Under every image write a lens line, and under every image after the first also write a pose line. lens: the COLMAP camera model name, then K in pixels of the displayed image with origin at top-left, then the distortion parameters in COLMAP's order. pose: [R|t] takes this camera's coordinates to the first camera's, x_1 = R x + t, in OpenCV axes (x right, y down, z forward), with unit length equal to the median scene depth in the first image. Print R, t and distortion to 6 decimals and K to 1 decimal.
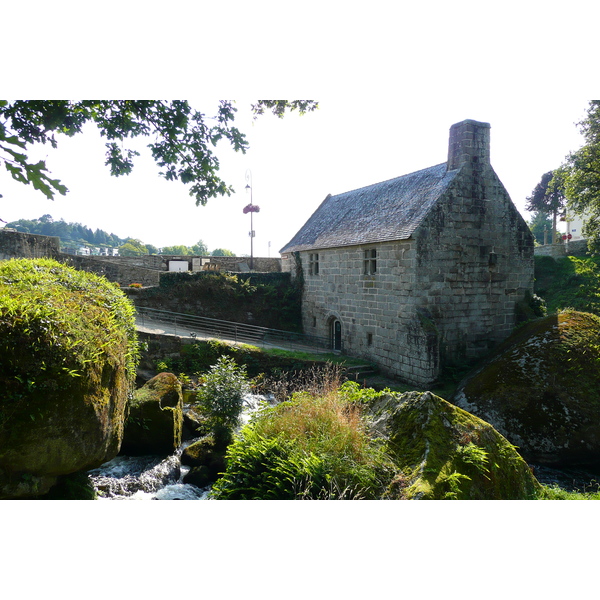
lens RADIAL K [[474.5, 0, 300.3], [0, 474.5, 304.4], [0, 0, 1]] dist [-0.026354, 0.011171]
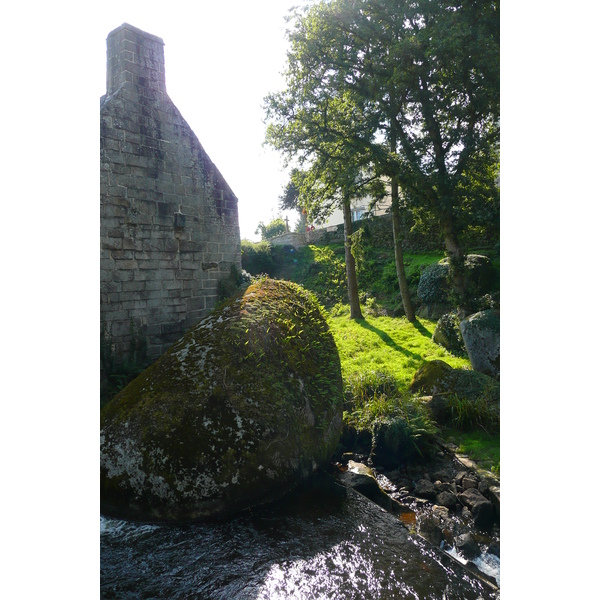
lens RADIAL K [[474.5, 0, 301.7], [0, 474.5, 297.1], [0, 0, 1]] dist [-0.026354, 0.011171]
pose [[0.901912, -0.051382, 0.428853, 0.258132], [0.068997, 0.997288, -0.025619, 0.054580], [-0.426374, 0.052696, 0.903011, 0.257252]]
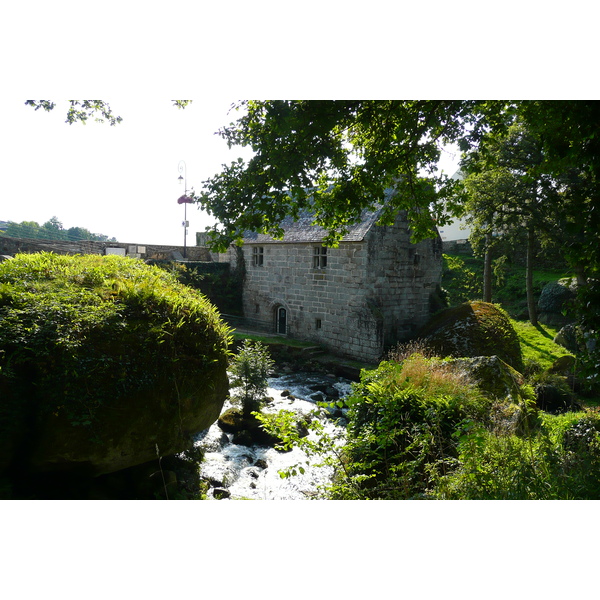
lens RADIAL K [[474.5, 0, 299.2], [0, 474.5, 298.7], [0, 0, 1]] dist [-0.026354, 0.011171]
pose [[0.957344, 0.007151, 0.288862, -0.252008], [-0.013041, 0.999744, 0.018471, -0.010640], [-0.288656, -0.021451, 0.957193, -0.109975]]
